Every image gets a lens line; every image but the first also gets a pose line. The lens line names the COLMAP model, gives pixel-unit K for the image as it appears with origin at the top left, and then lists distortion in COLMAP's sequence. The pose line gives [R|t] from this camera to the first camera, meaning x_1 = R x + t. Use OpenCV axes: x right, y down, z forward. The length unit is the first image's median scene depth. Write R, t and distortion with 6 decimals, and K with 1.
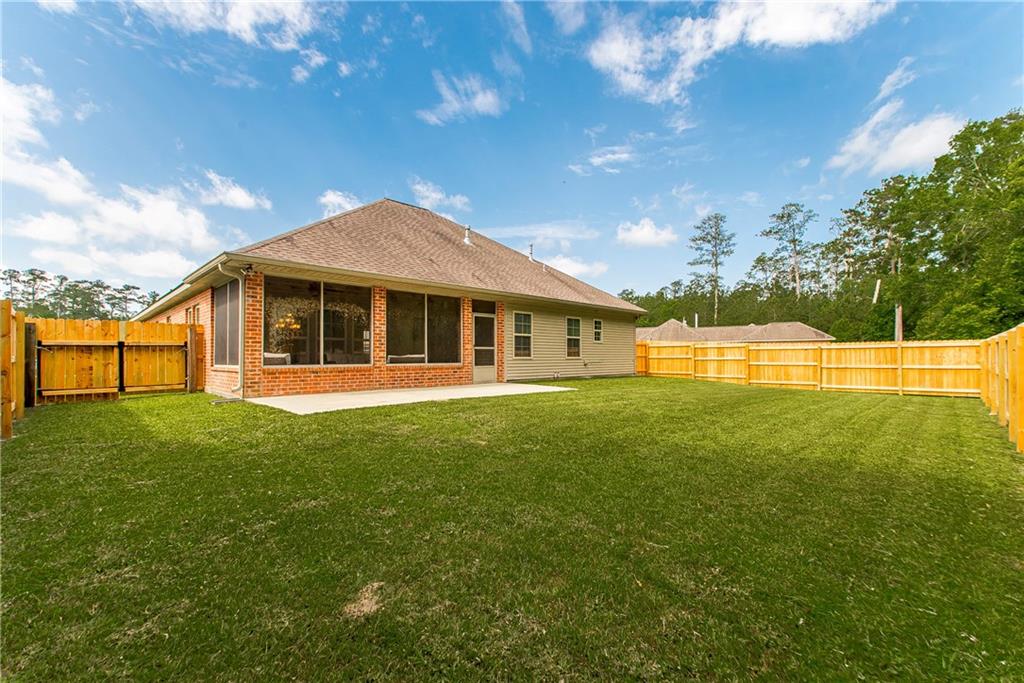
lens RADIAL K [[441.6, 0, 512.0], [0, 441.6, 341.5], [0, 0, 1]] dist [0.000387, -0.000007]
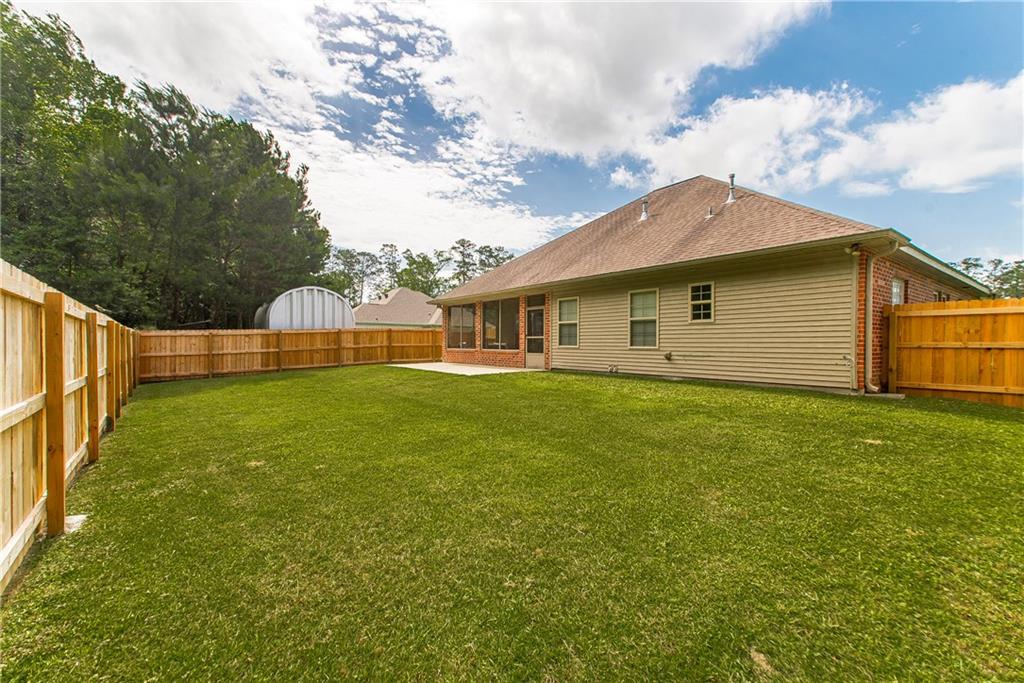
lens RADIAL K [[441.6, 0, 512.0], [0, 441.6, 341.5], [0, 0, 1]] dist [0.000387, -0.000007]
pose [[-0.120048, -0.002711, -0.992764, 1.038859], [0.032342, 0.999455, -0.006640, 0.030465], [0.992241, -0.032905, -0.119895, 1.054599]]
